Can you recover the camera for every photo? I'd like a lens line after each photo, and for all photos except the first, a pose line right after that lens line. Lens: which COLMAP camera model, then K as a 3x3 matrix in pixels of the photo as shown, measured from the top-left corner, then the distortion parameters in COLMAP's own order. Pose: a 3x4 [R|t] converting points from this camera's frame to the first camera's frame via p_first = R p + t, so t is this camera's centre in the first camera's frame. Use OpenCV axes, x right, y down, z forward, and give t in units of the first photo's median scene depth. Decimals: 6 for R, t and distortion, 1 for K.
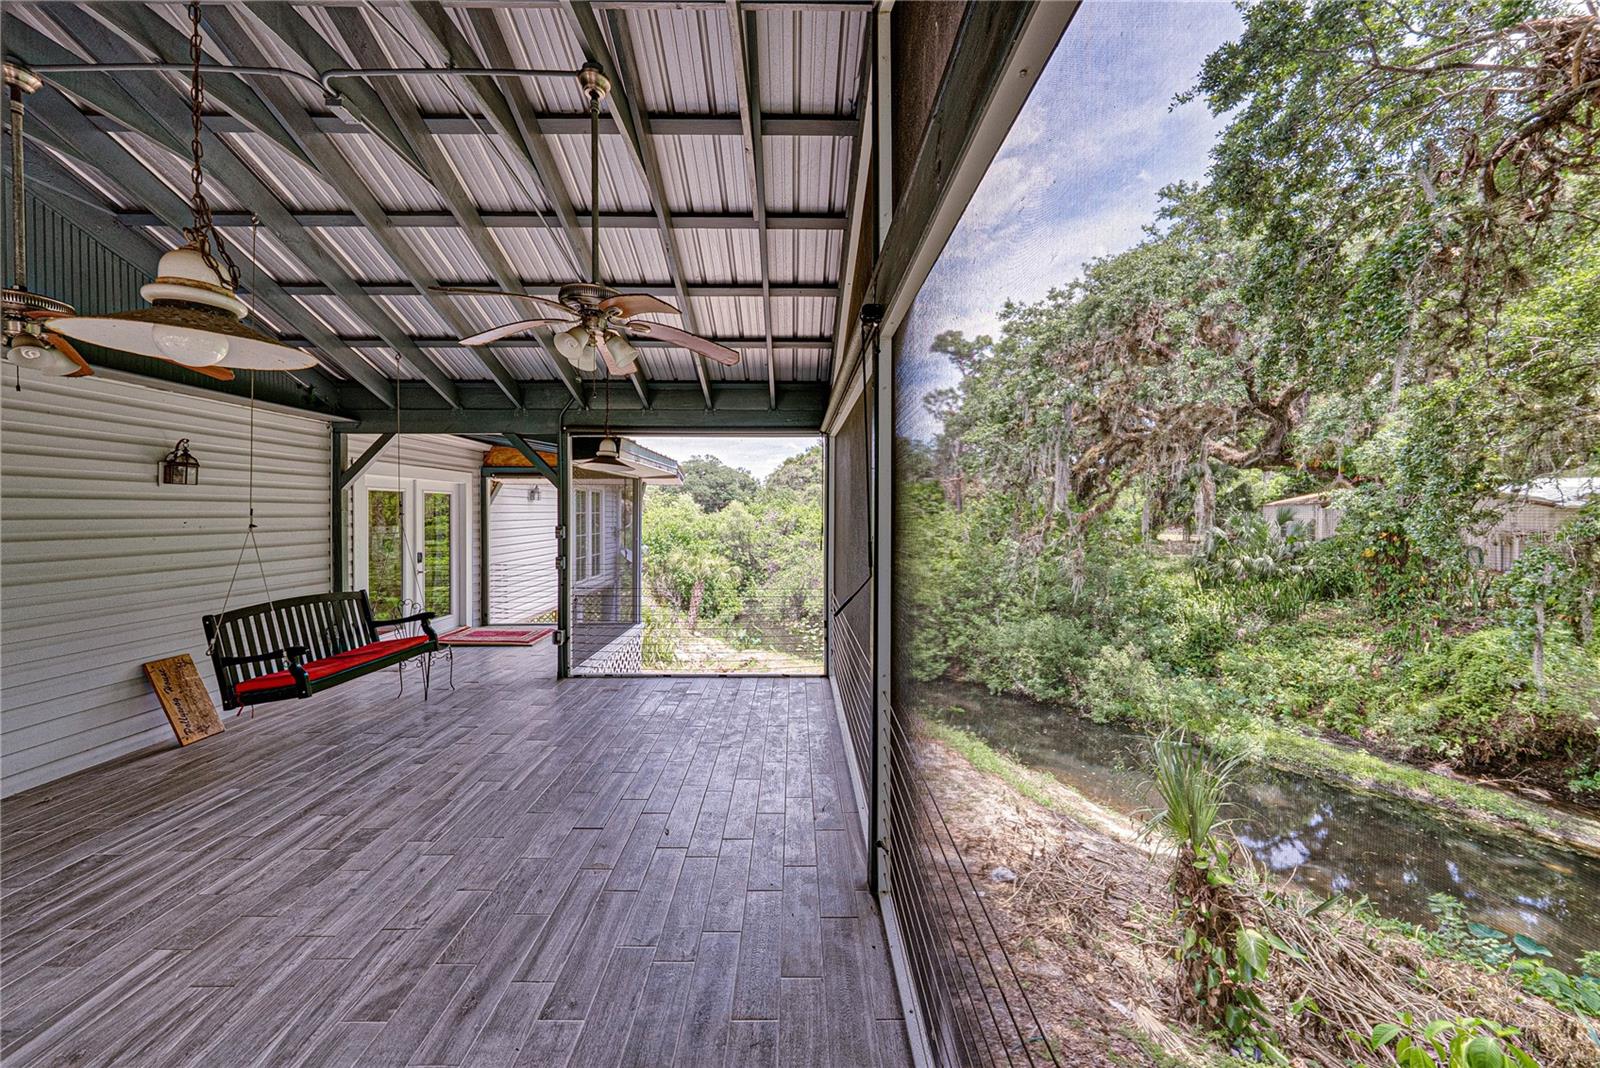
lens RADIAL K [[548.9, 0, 792.9], [0, 548.9, 518.8], [0, 0, 1]] dist [-0.004971, 0.001106]
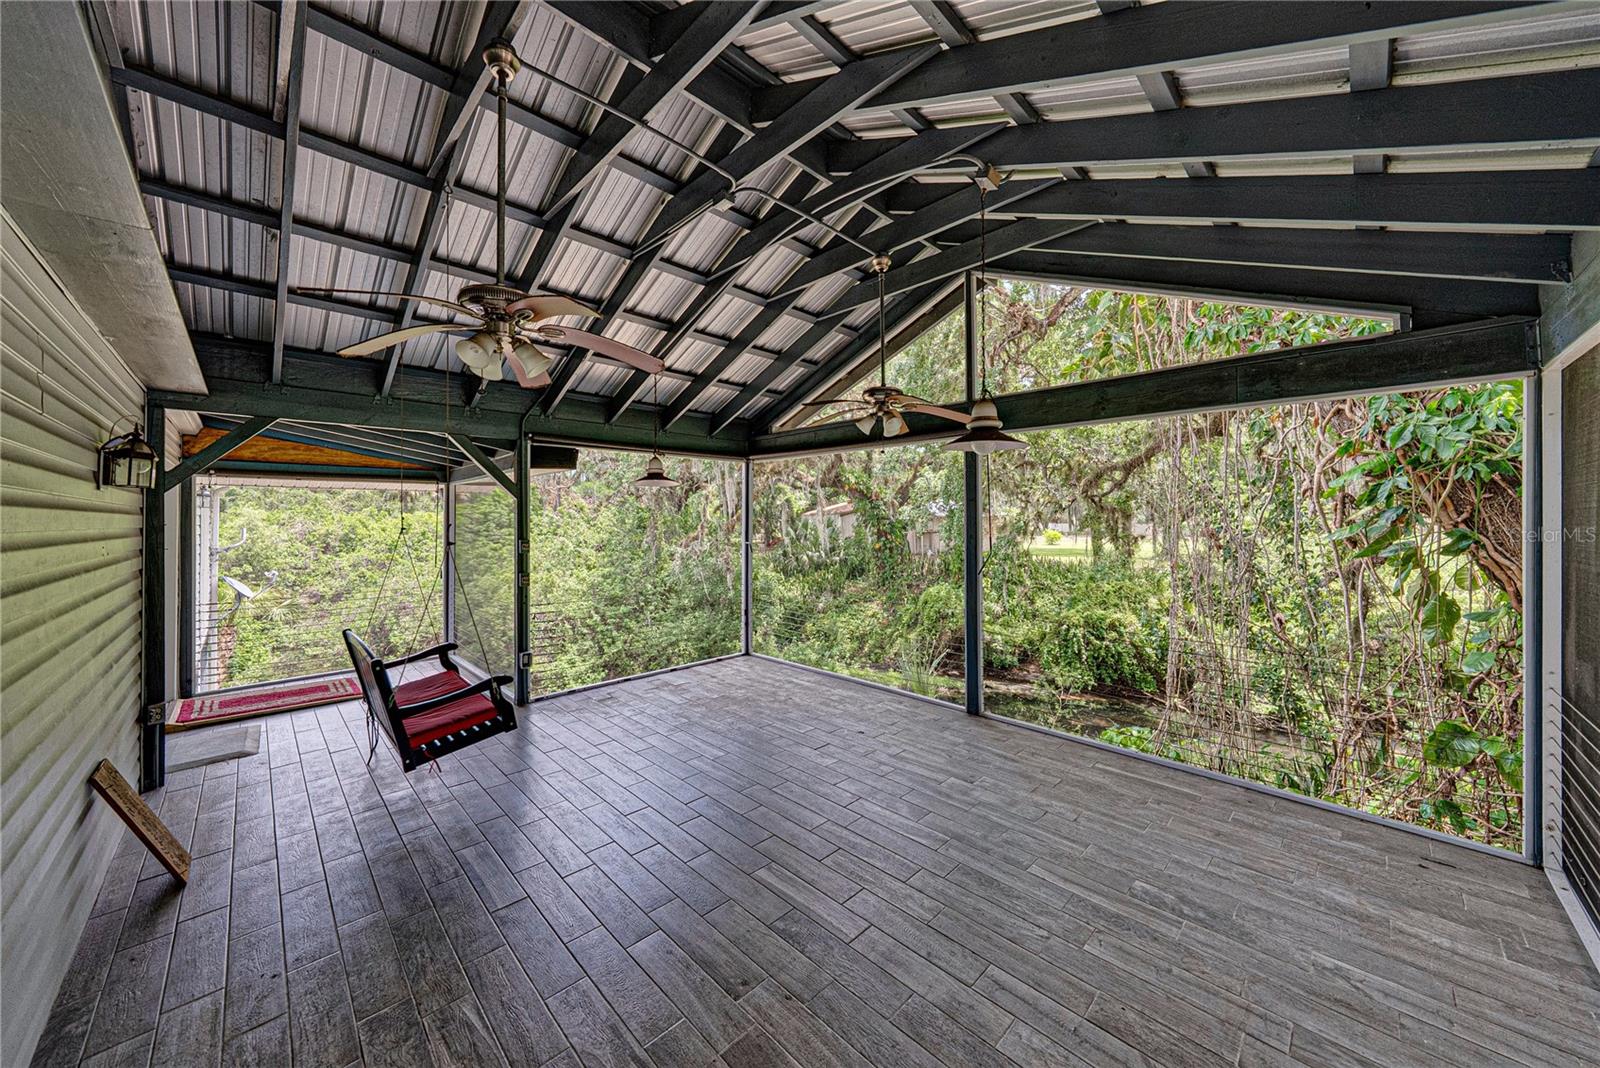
lens RADIAL K [[562.0, 0, 808.9], [0, 562.0, 511.7], [0, 0, 1]] dist [-0.001516, 0.000376]
pose [[0.711045, 0.005221, 0.703127, -0.618020], [0.014254, 0.999660, -0.021837, -0.005111], [-0.703002, 0.025550, 0.710729, -0.010495]]
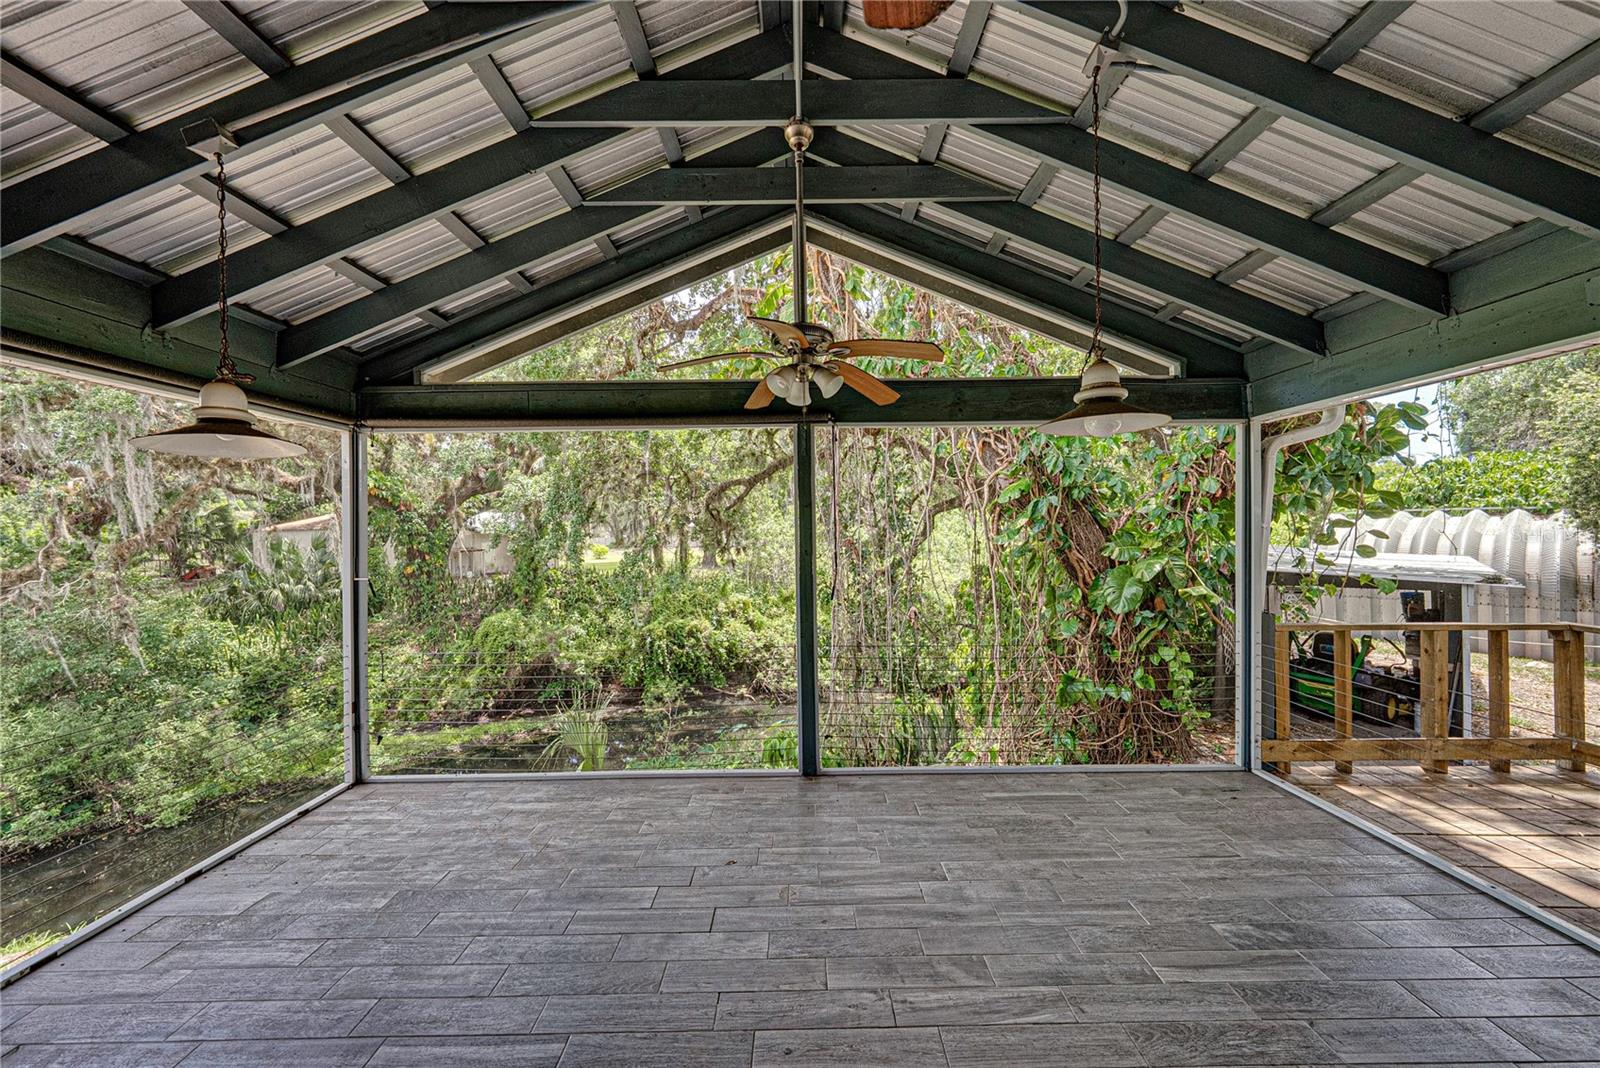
lens RADIAL K [[562.0, 0, 802.8], [0, 562.0, 530.5], [0, 0, 1]] dist [-0.001516, 0.000376]
pose [[0.003609, -0.003308, 0.999988, -0.531206], [0.028996, 0.999574, 0.003202, -0.010283], [-0.999573, 0.028984, 0.003704, 0.365827]]
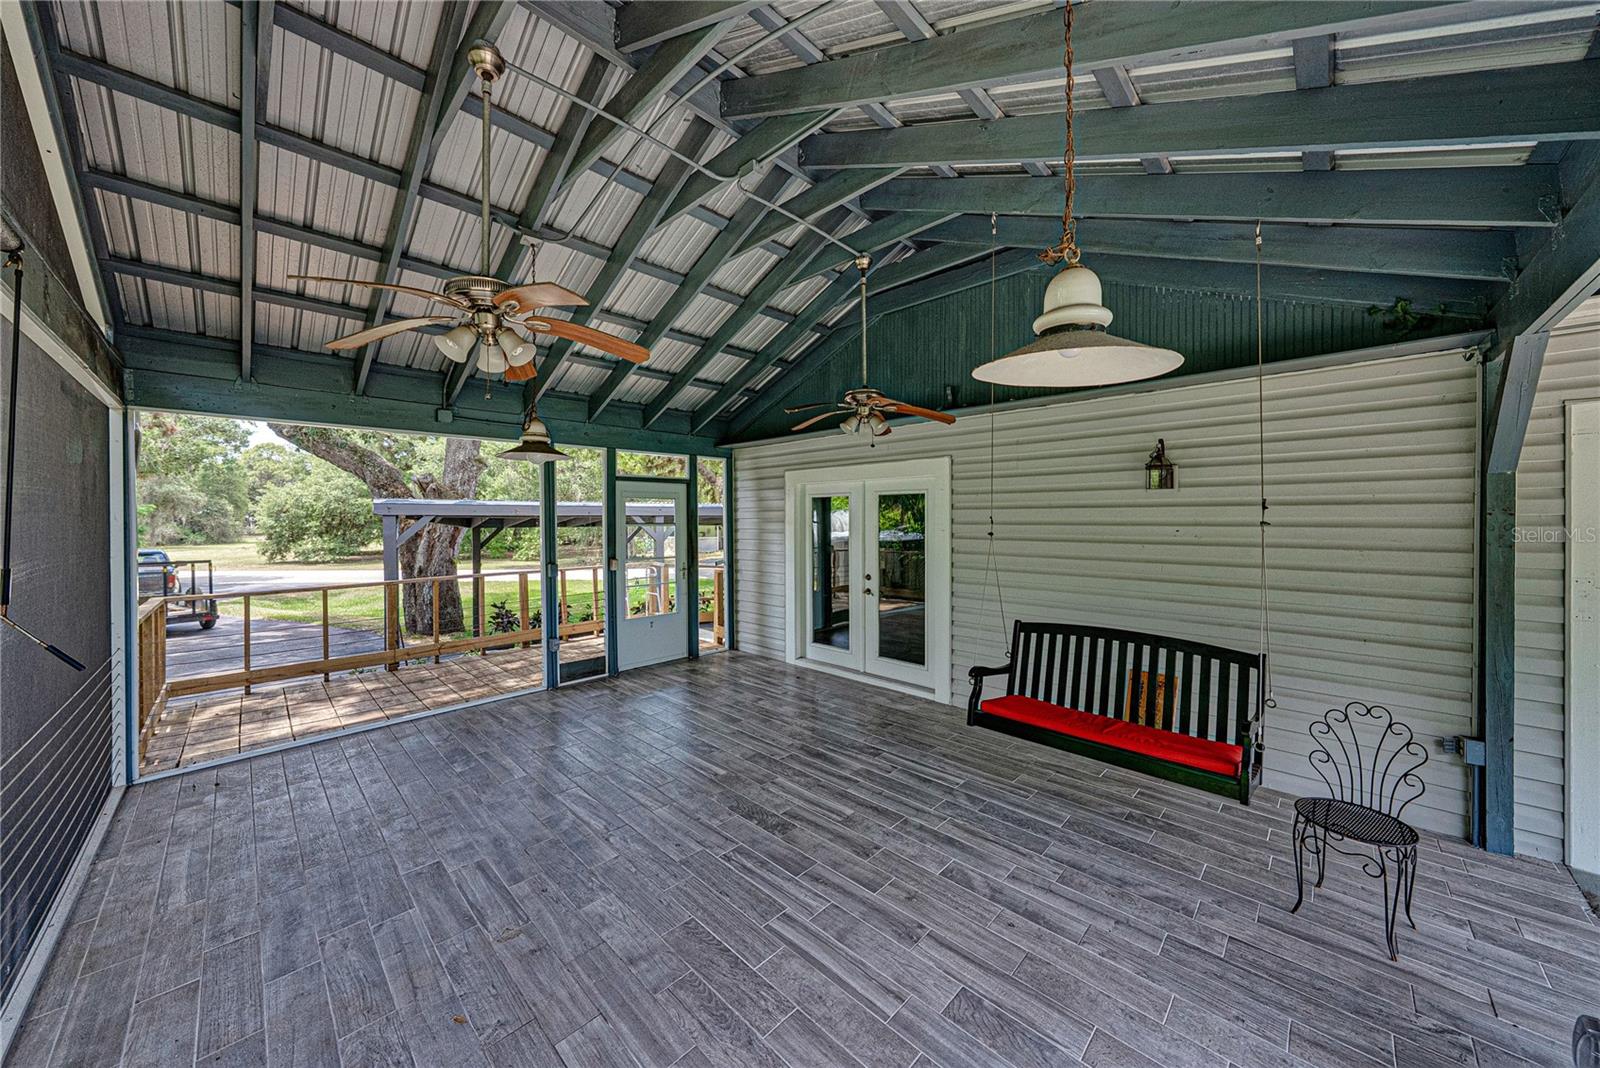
lens RADIAL K [[557.1, 0, 808.4], [0, 557.1, 520.0], [0, 0, 1]] dist [-0.000019, 0.000293]
pose [[-0.694450, 0.005781, -0.719518, -0.020072], [-0.005409, 0.999898, 0.013254, -0.011724], [0.719521, 0.013096, -0.694347, 0.731551]]
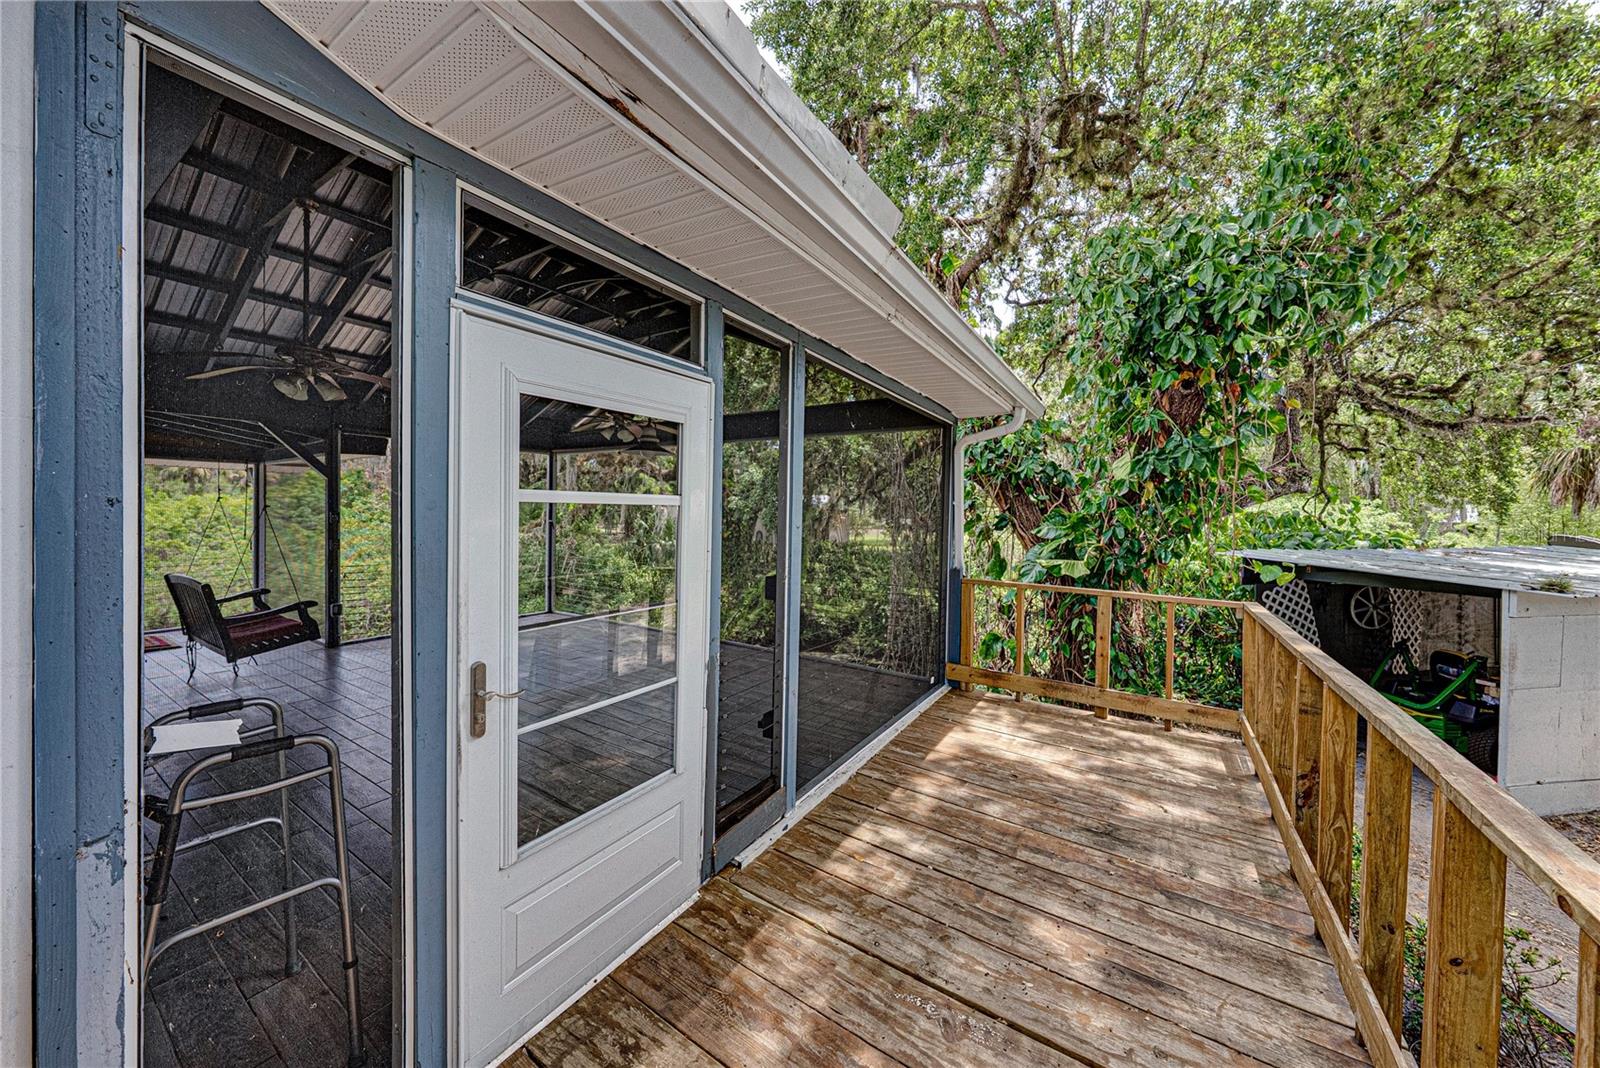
lens RADIAL K [[557.1, 0, 800.5], [0, 557.1, 517.9], [0, 0, 1]] dist [-0.000019, 0.000293]
pose [[0.549194, -0.003041, 0.835689, -0.708213], [0.000487, 0.999994, 0.003318, 0.018438], [-0.835695, -0.001415, 0.549192, -0.369759]]
